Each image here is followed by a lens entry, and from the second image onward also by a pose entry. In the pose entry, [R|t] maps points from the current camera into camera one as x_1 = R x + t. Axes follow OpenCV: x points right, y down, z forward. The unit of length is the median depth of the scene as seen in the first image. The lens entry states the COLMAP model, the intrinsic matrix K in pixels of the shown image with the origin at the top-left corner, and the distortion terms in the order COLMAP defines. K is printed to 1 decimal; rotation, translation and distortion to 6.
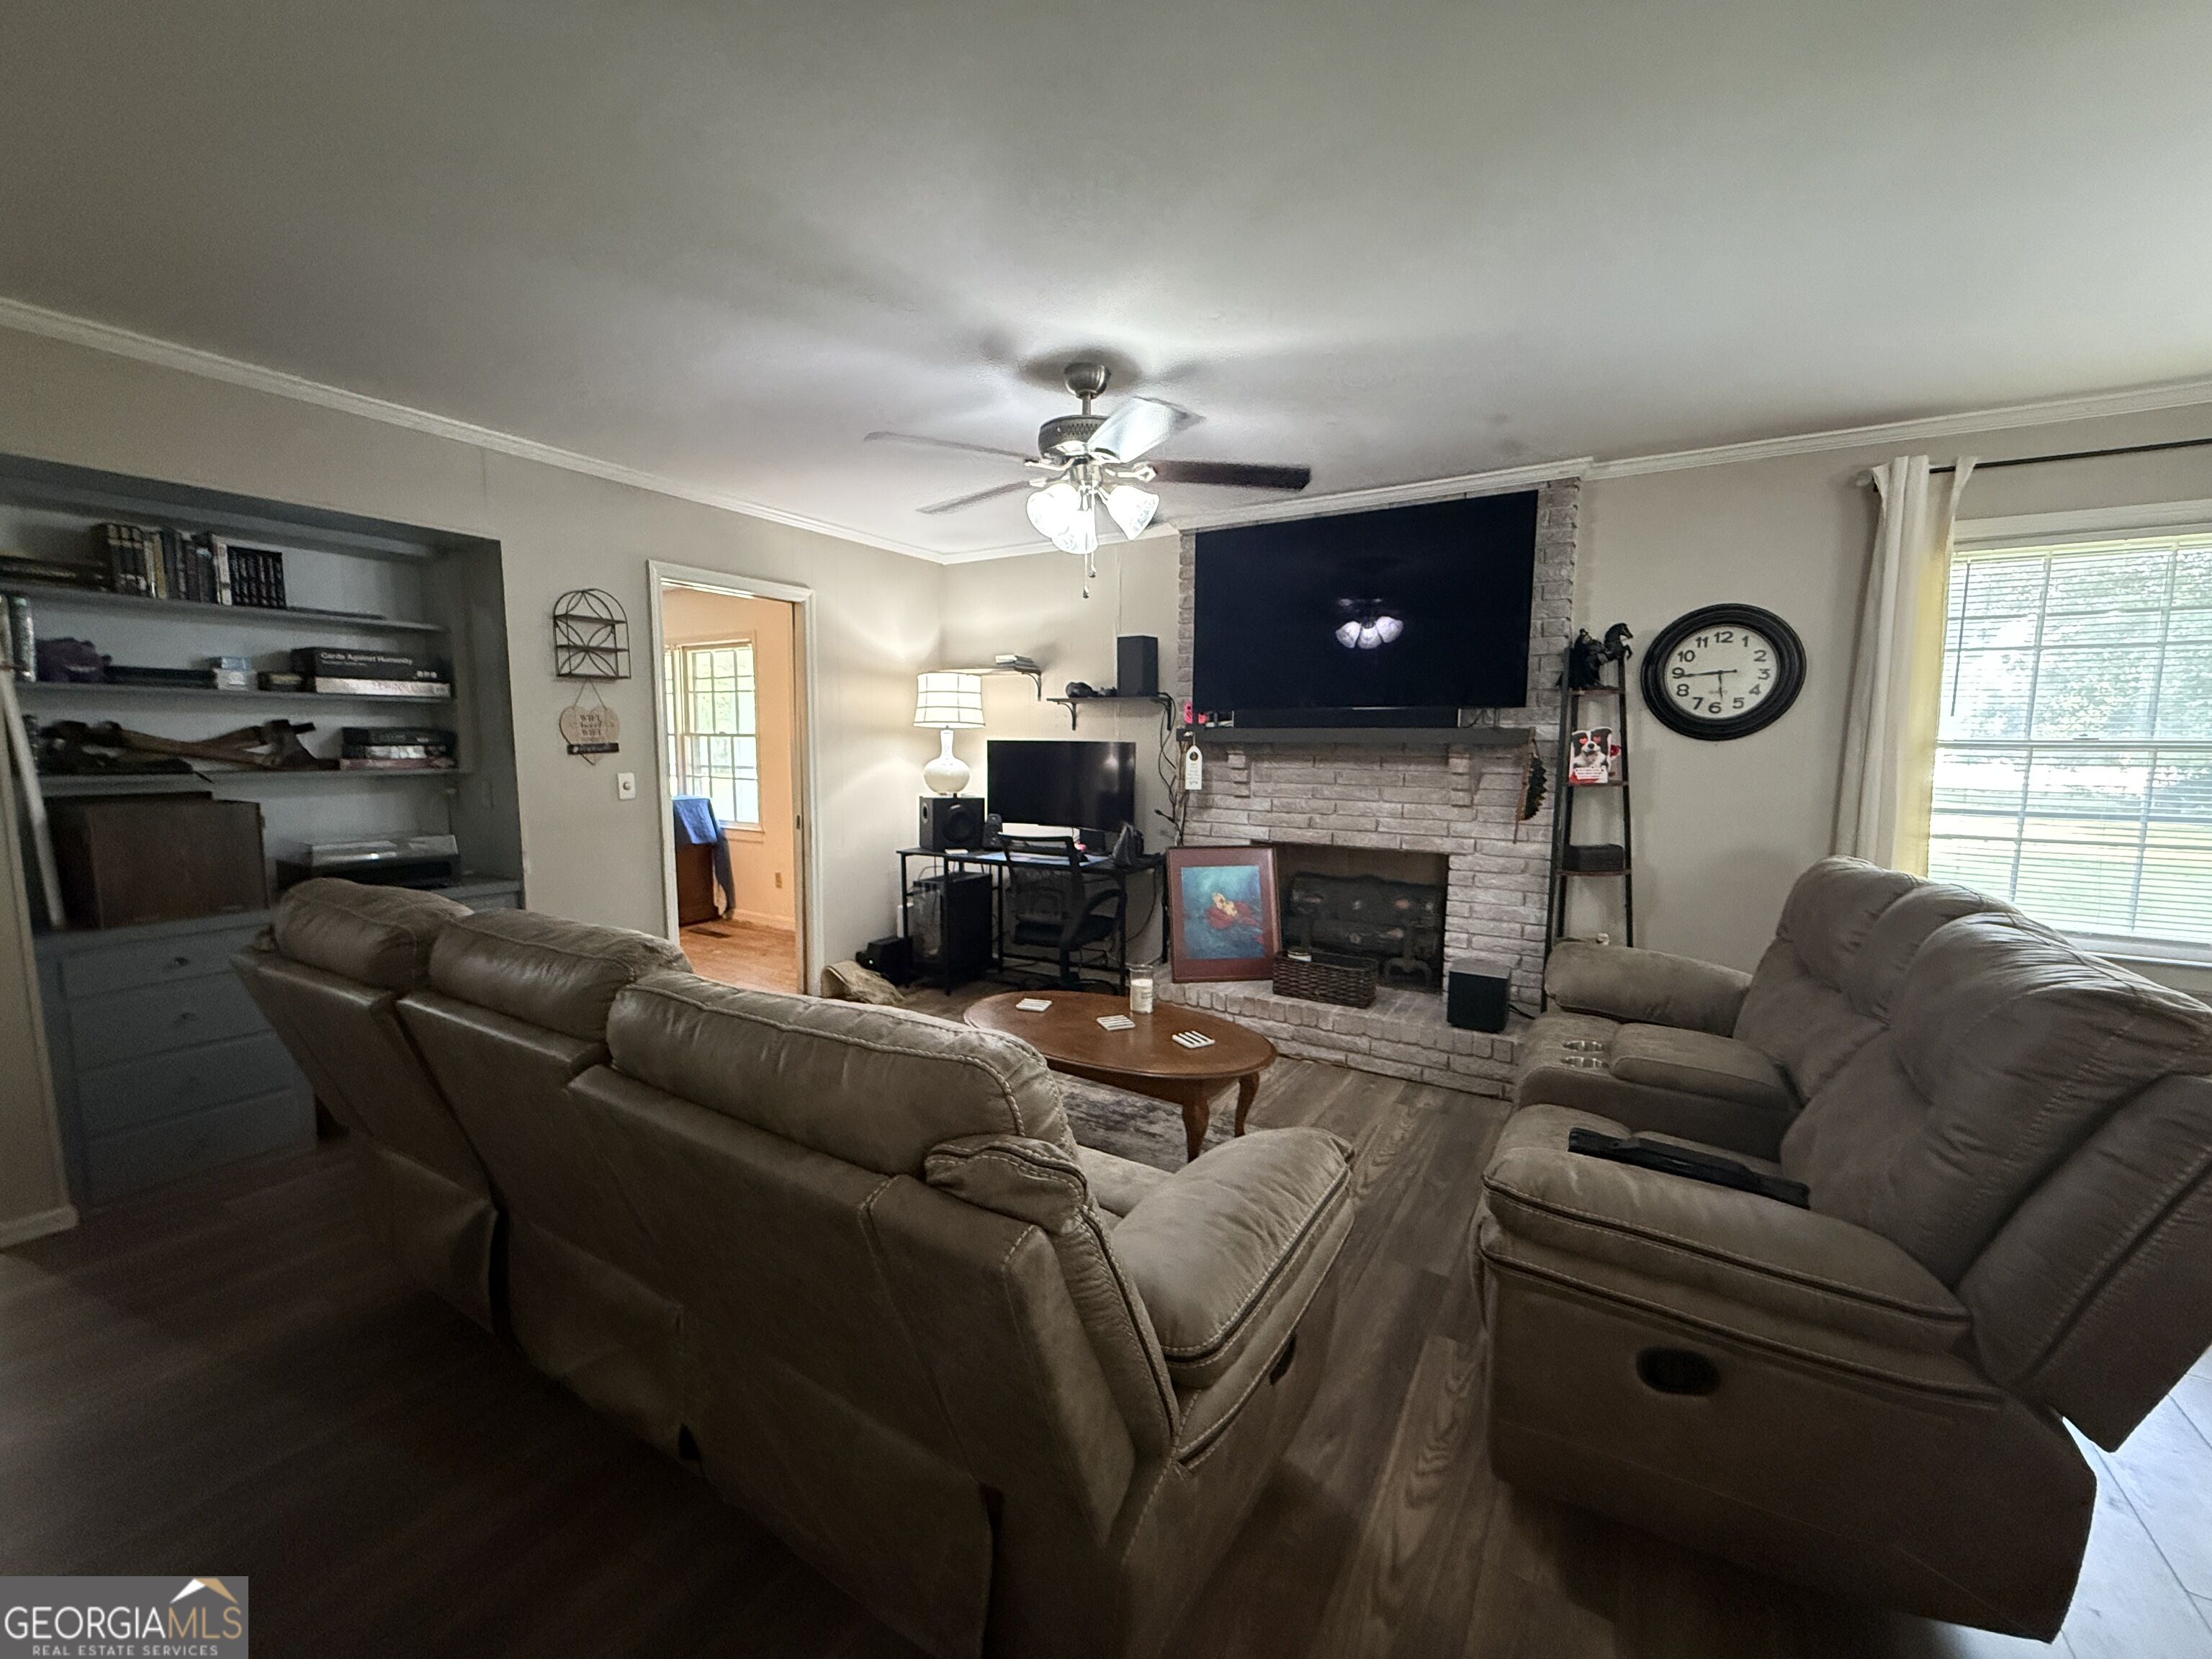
lens RADIAL K [[884.7, 0, 1102.0], [0, 884.7, 829.9], [0, 0, 1]] dist [0.004019, 0.000262]
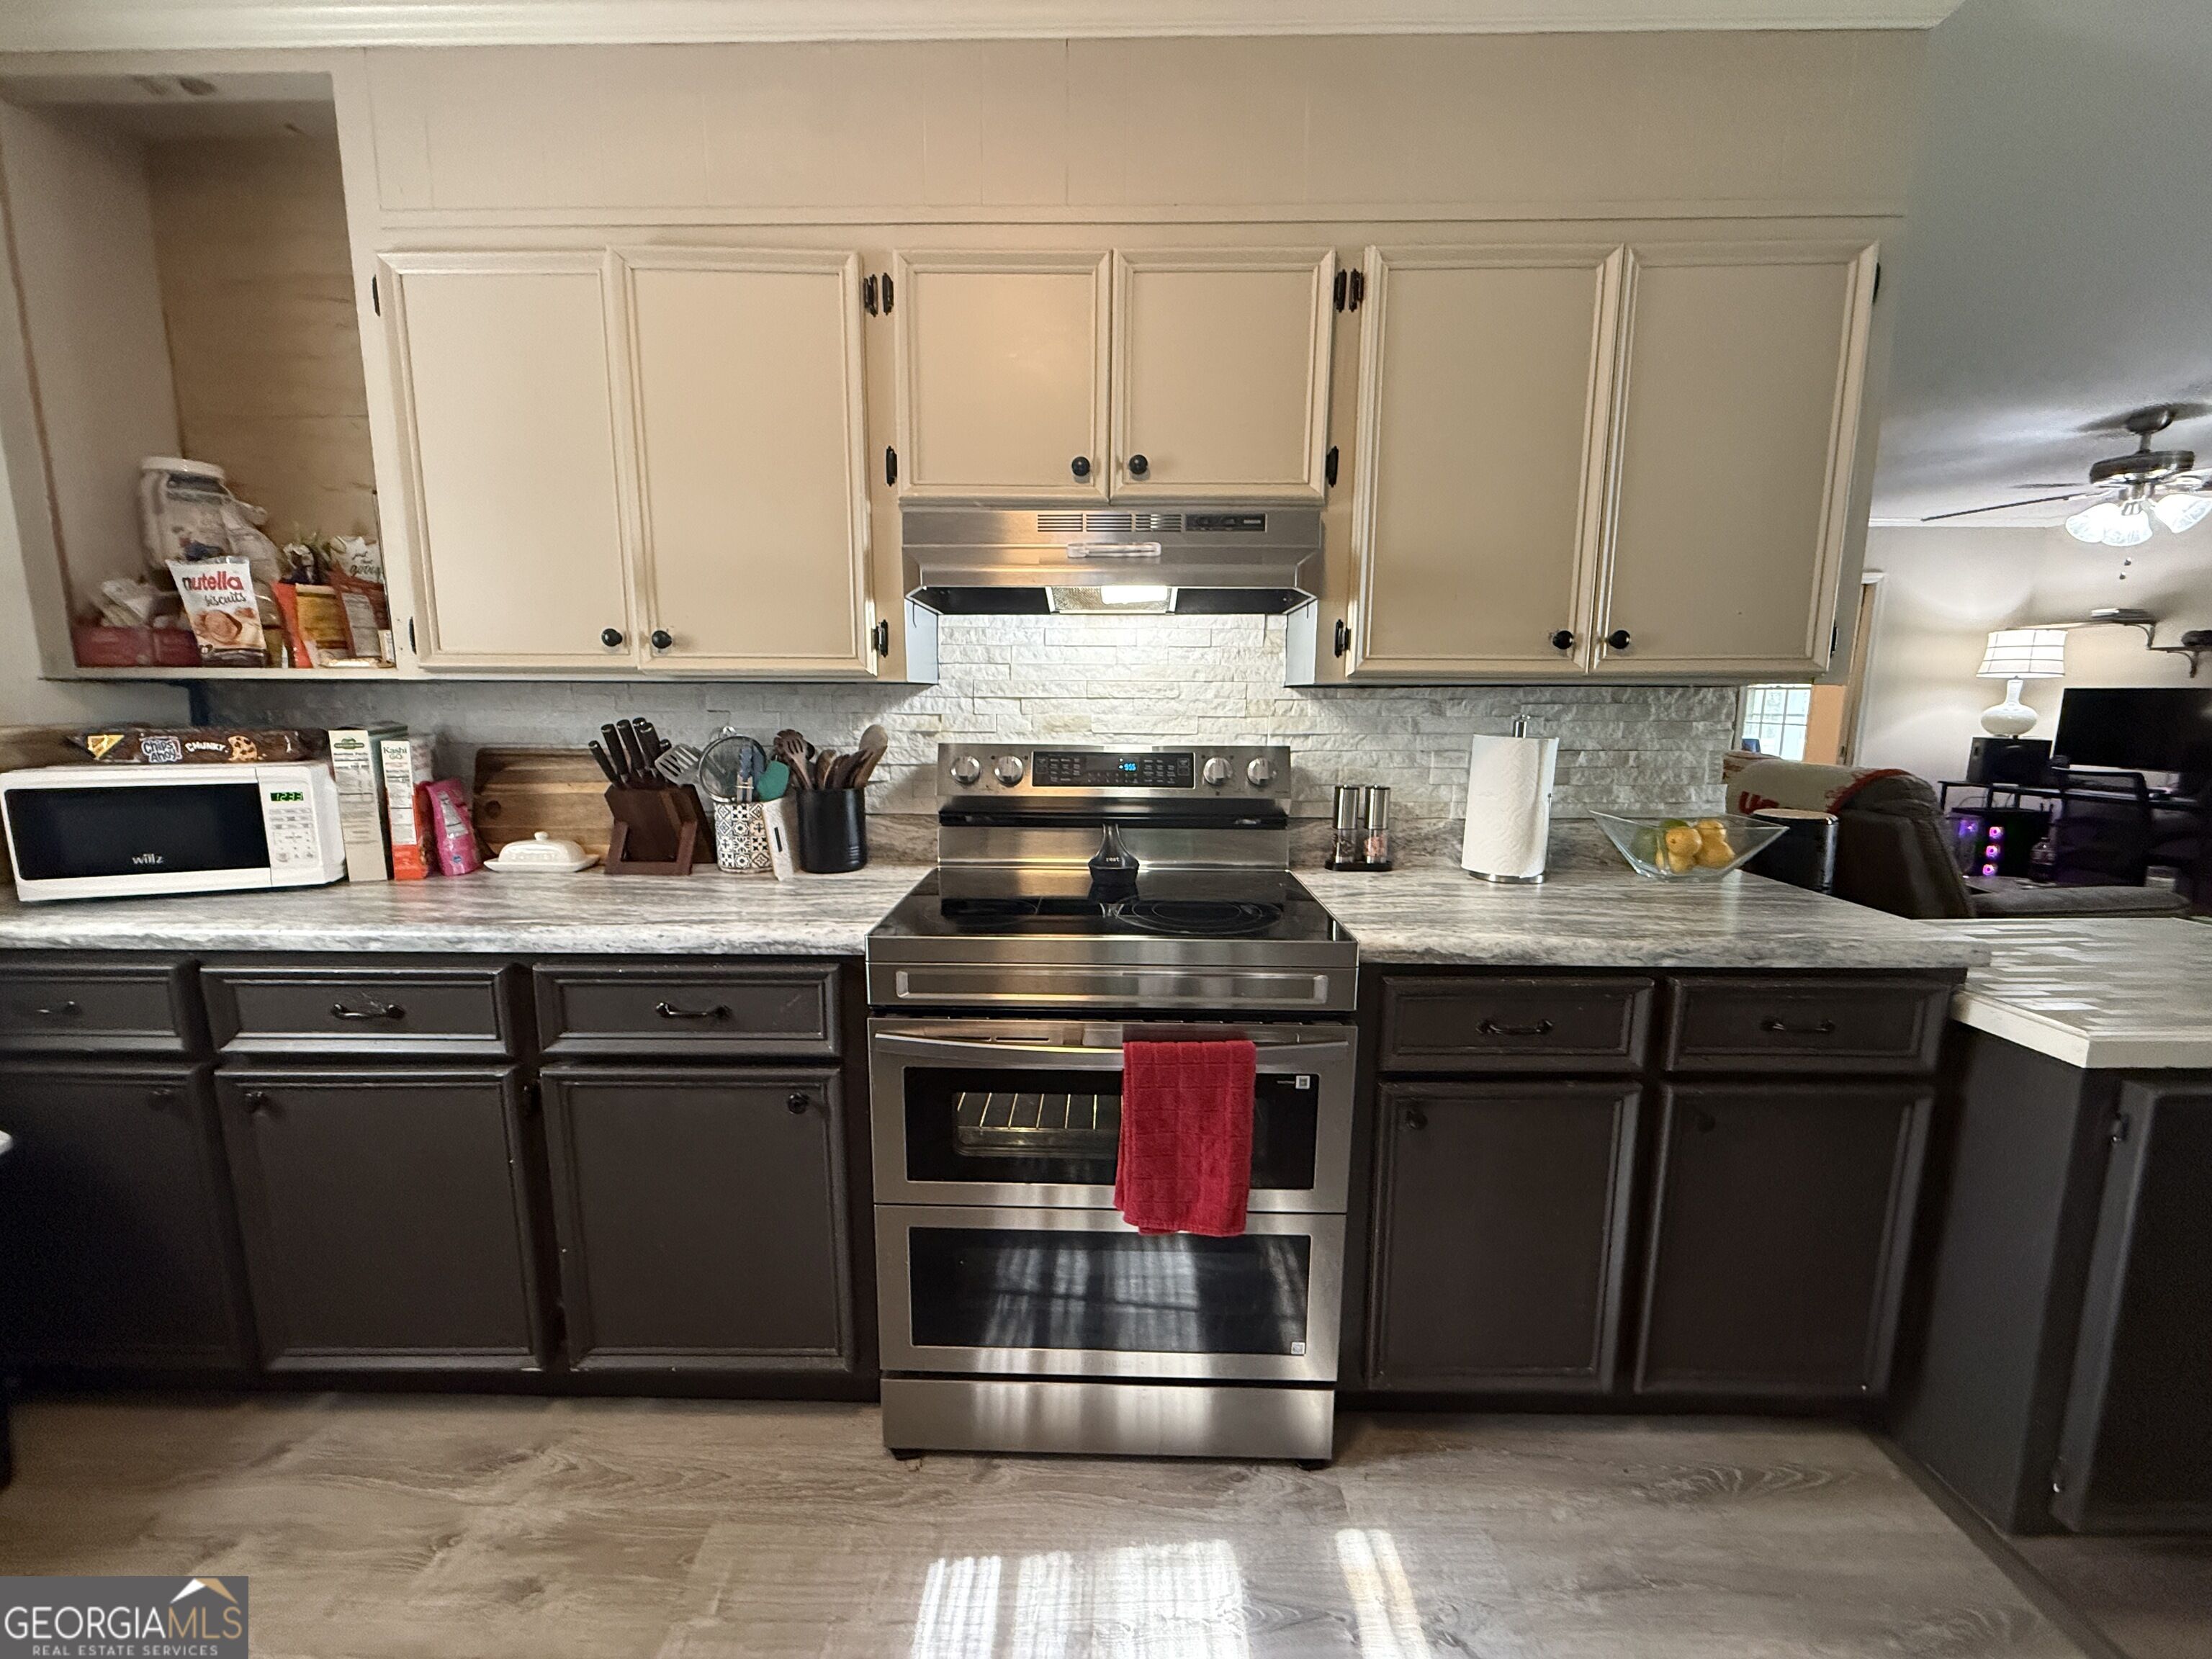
lens RADIAL K [[884.7, 0, 1100.3], [0, 884.7, 821.8], [0, 0, 1]] dist [0.004019, 0.000262]
pose [[0.511246, 0.124227, -0.850409, 0.220454], [-0.095942, 0.991563, 0.087169, 0.083205], [0.854063, 0.037025, 0.518851, -0.604561]]
